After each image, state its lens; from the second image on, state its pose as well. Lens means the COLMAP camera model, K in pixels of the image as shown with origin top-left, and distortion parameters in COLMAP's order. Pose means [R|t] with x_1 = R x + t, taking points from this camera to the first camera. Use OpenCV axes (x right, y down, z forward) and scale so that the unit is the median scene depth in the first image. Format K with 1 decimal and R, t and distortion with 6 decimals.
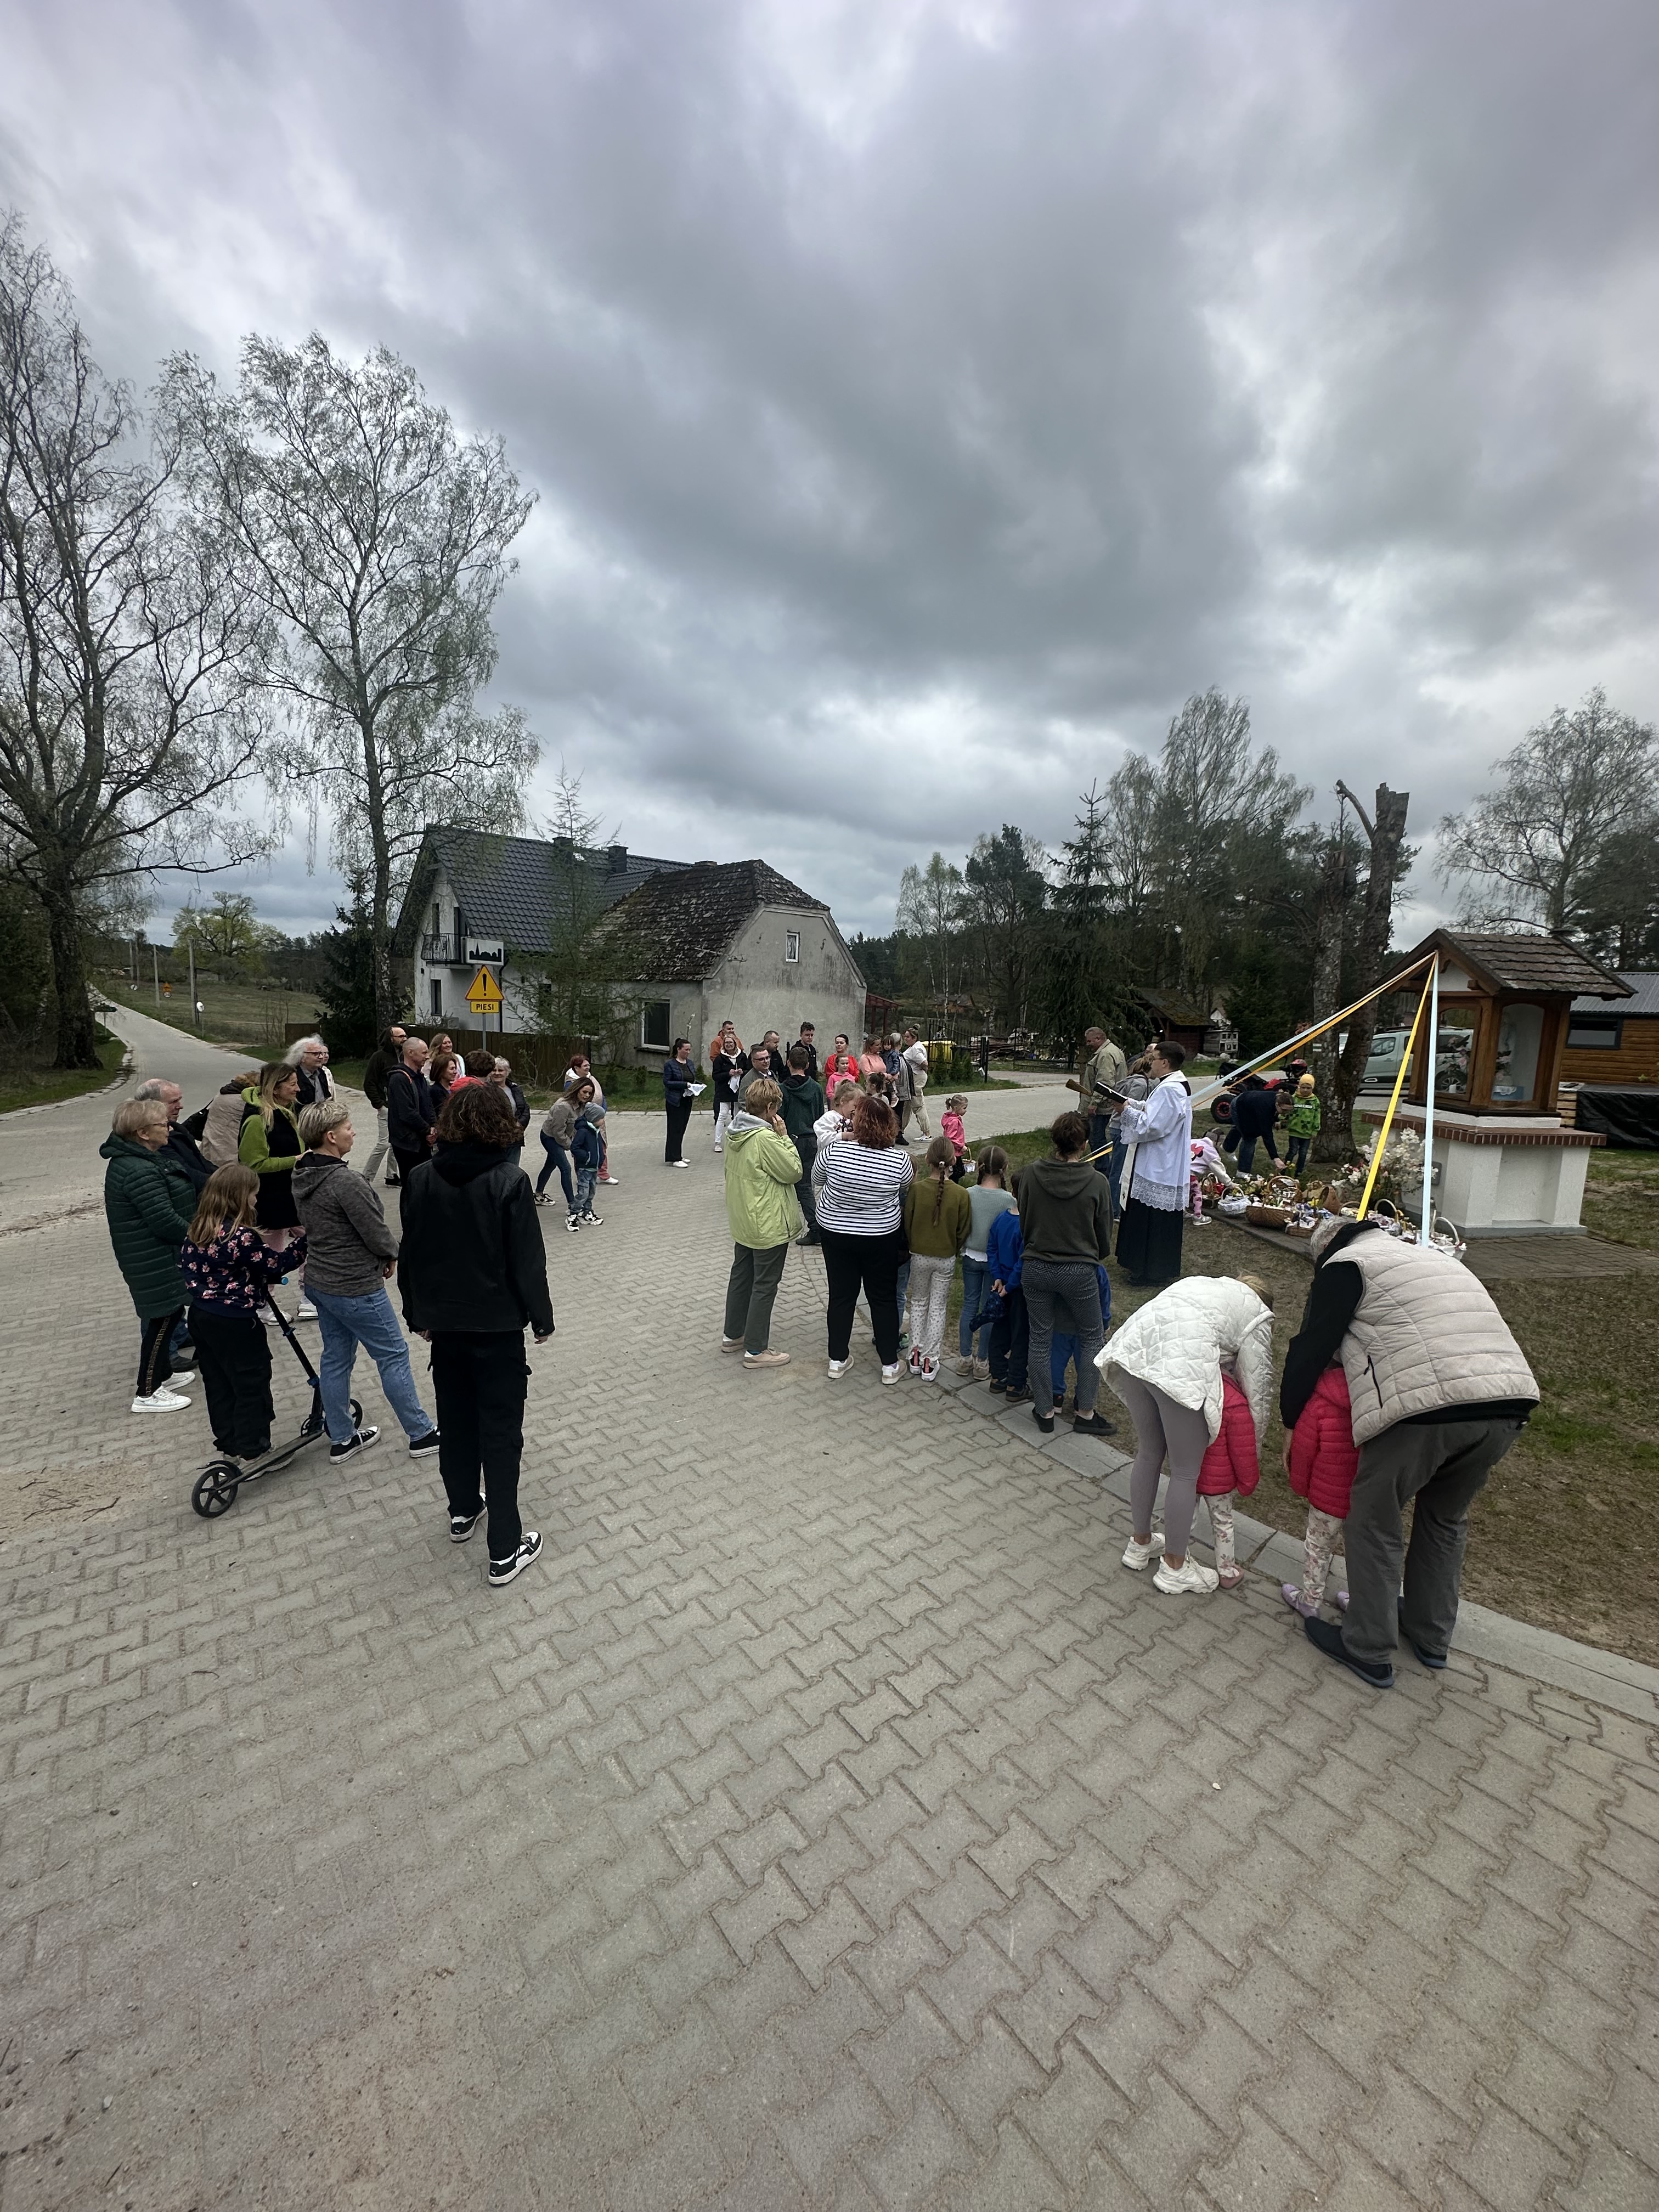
lens RADIAL K [[881.5, 0, 832.1], [0, 881.5, 1106.1], [0, 0, 1]] dist [-0.001022, 0.000102]
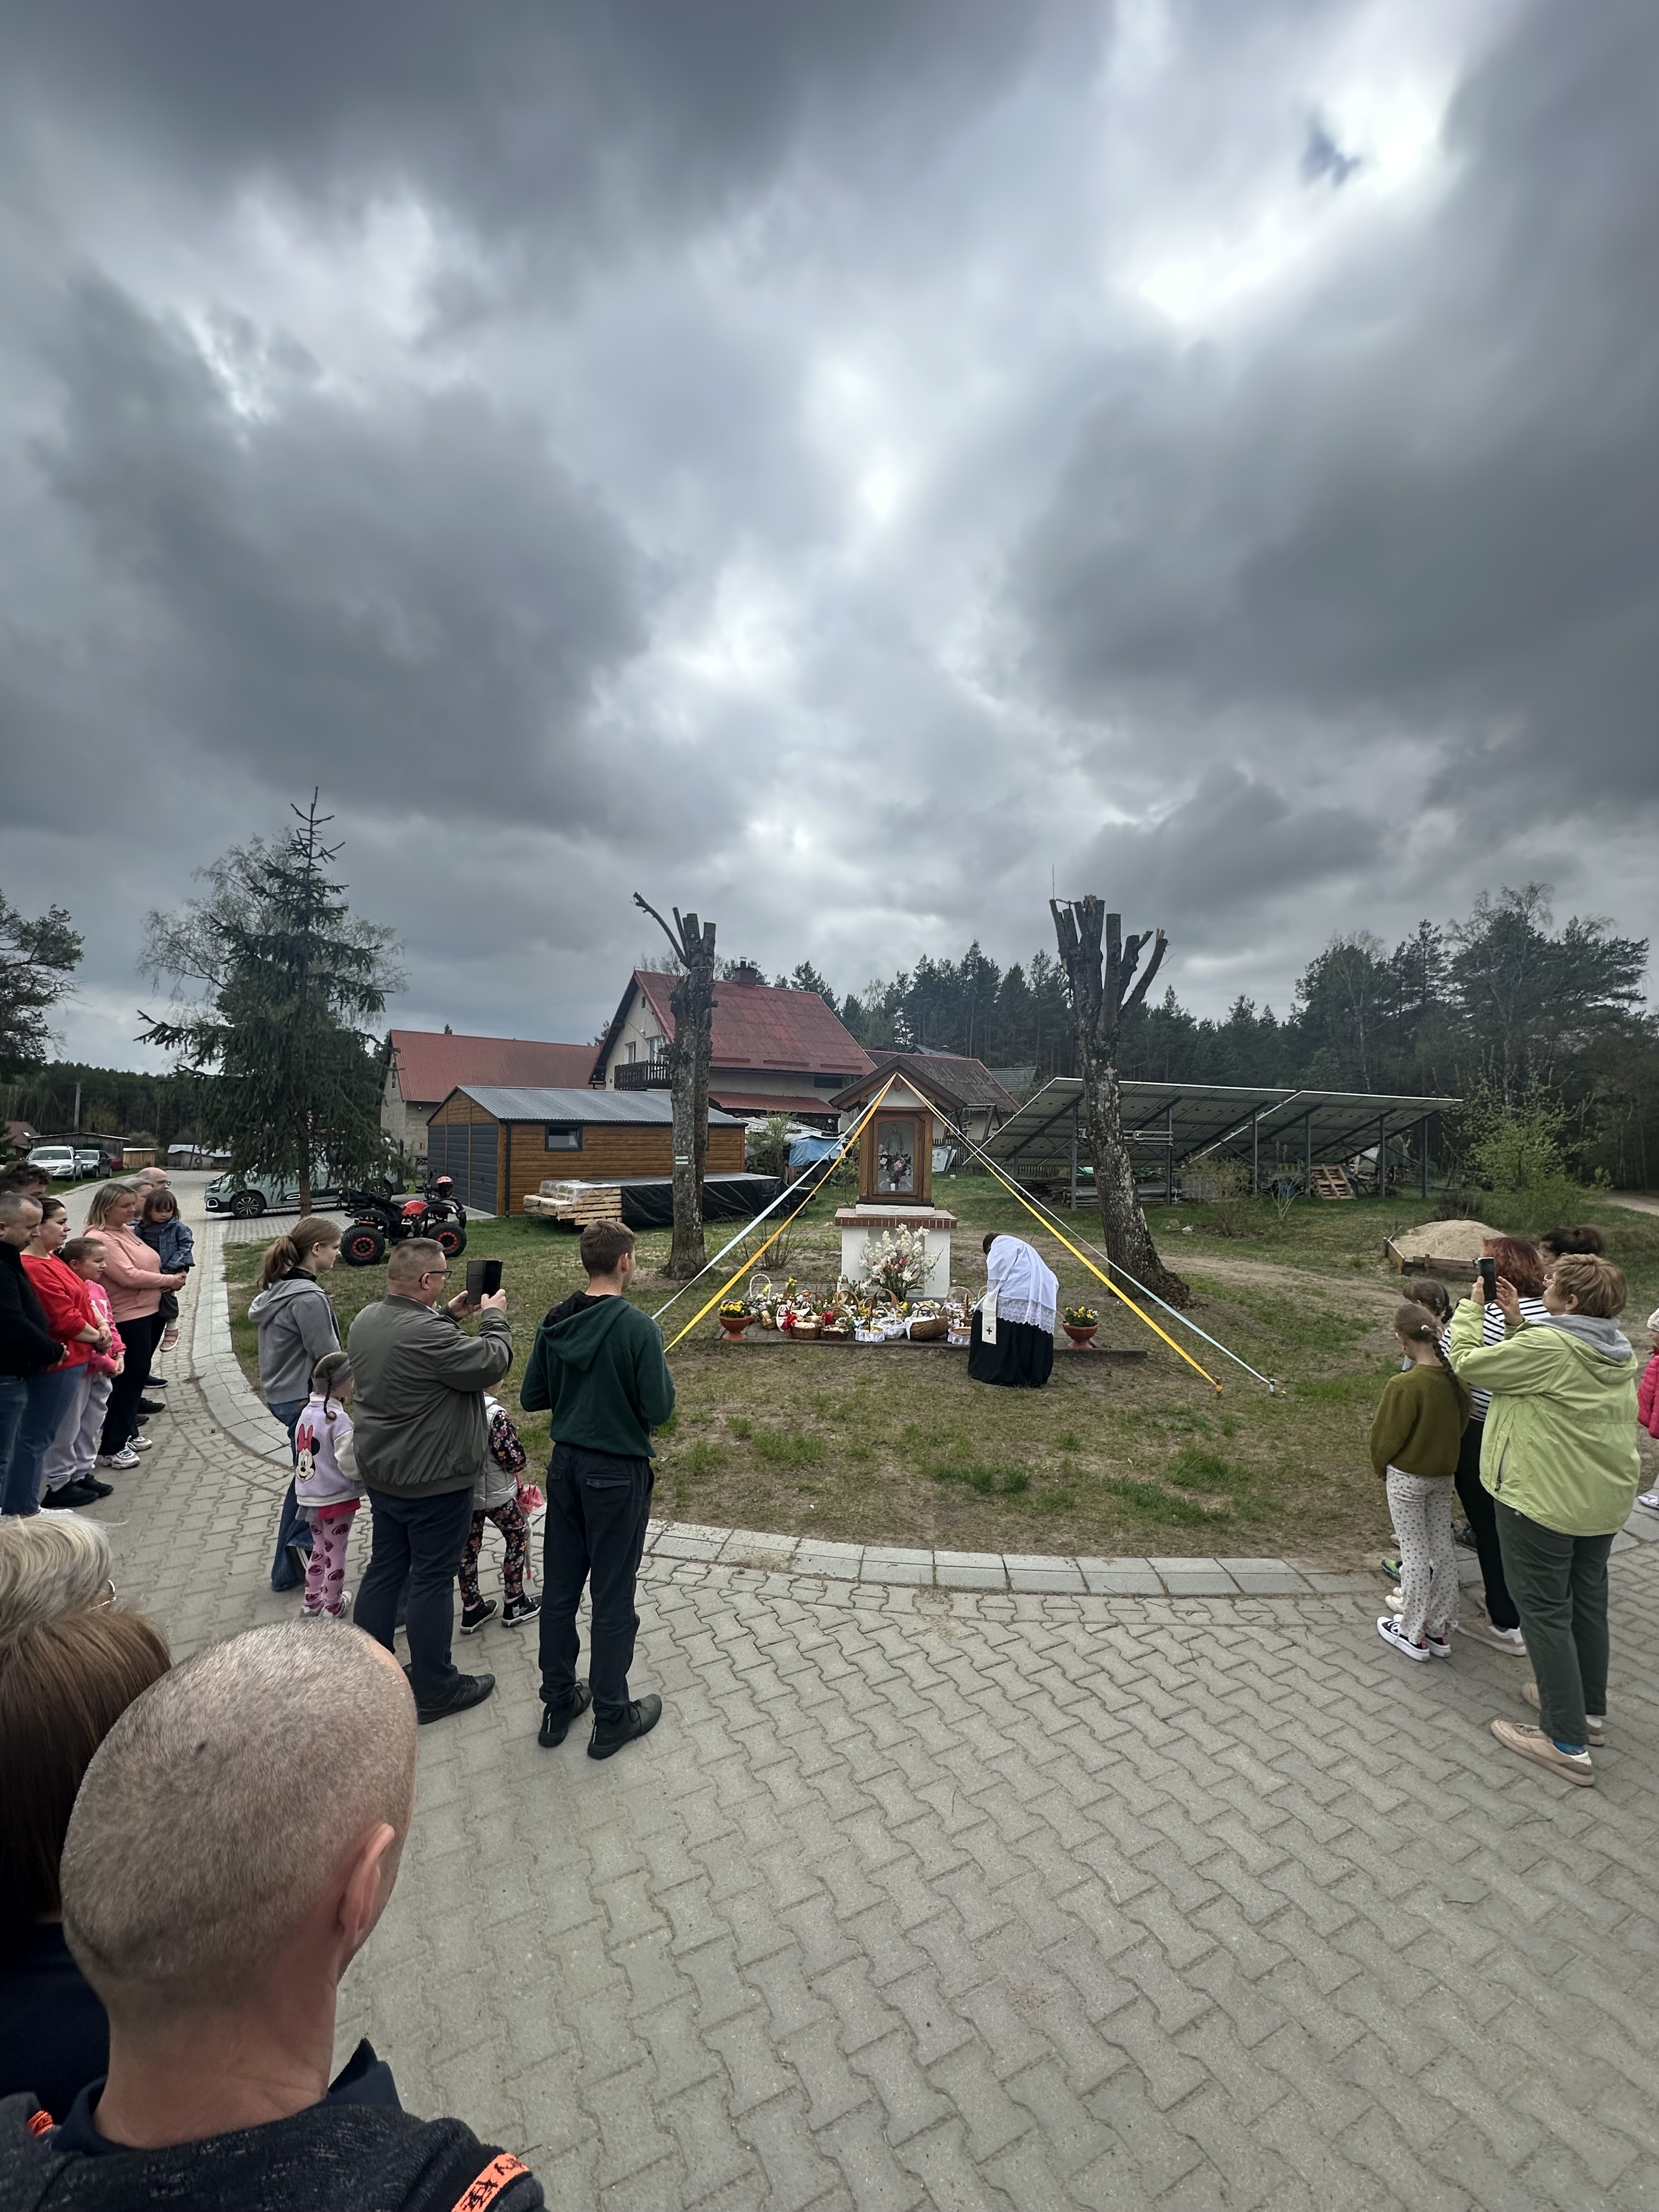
lens RADIAL K [[881.5, 0, 832.1], [0, 881.5, 1106.1], [0, 0, 1]] dist [-0.001022, 0.000102]
pose [[0.186811, 0.008536, 0.982359, -0.147789], [0.108645, 0.993649, -0.029294, -0.031659], [-0.976370, 0.112200, 0.184697, 0.257998]]
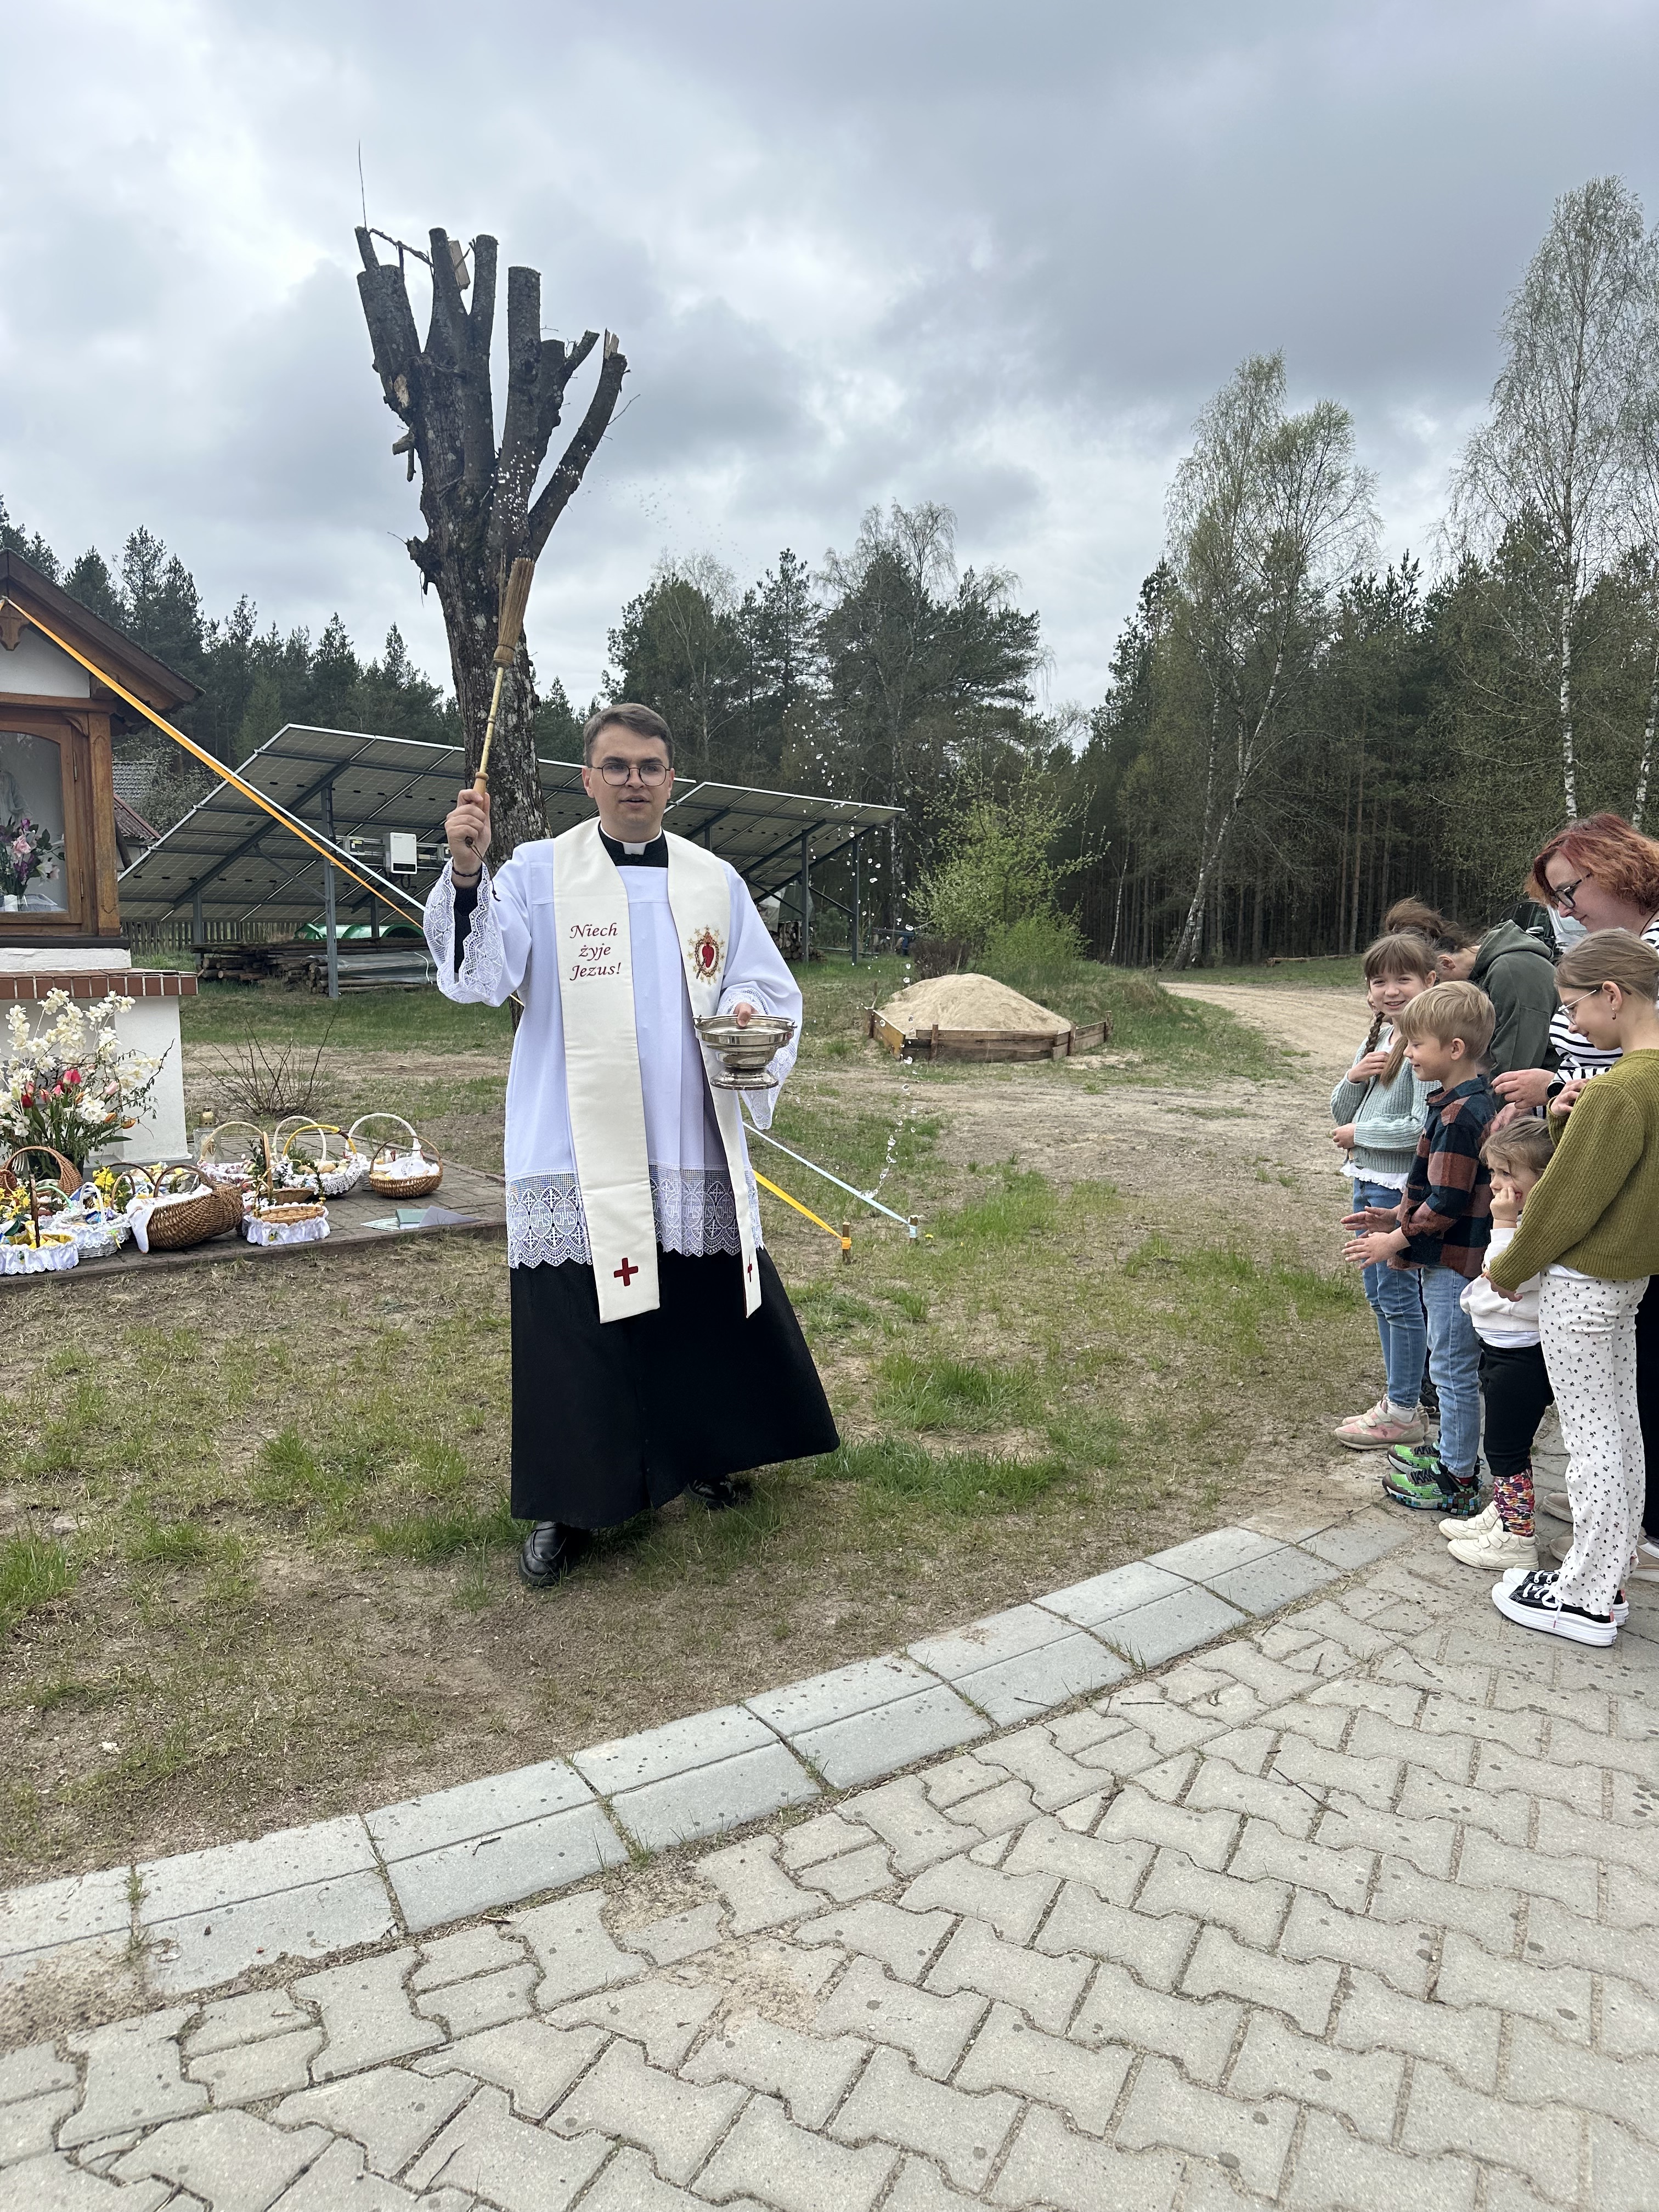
lens RADIAL K [[1545.7, 0, 822.9], [0, 1545.7, 1111.9], [0, 0, 1]] dist [0.082728, -0.116930]
pose [[-0.433761, -0.137981, 0.890400, -0.075314], [0.099660, 0.974794, 0.199609, -0.010980], [-0.895499, 0.175320, -0.409077, 0.296178]]
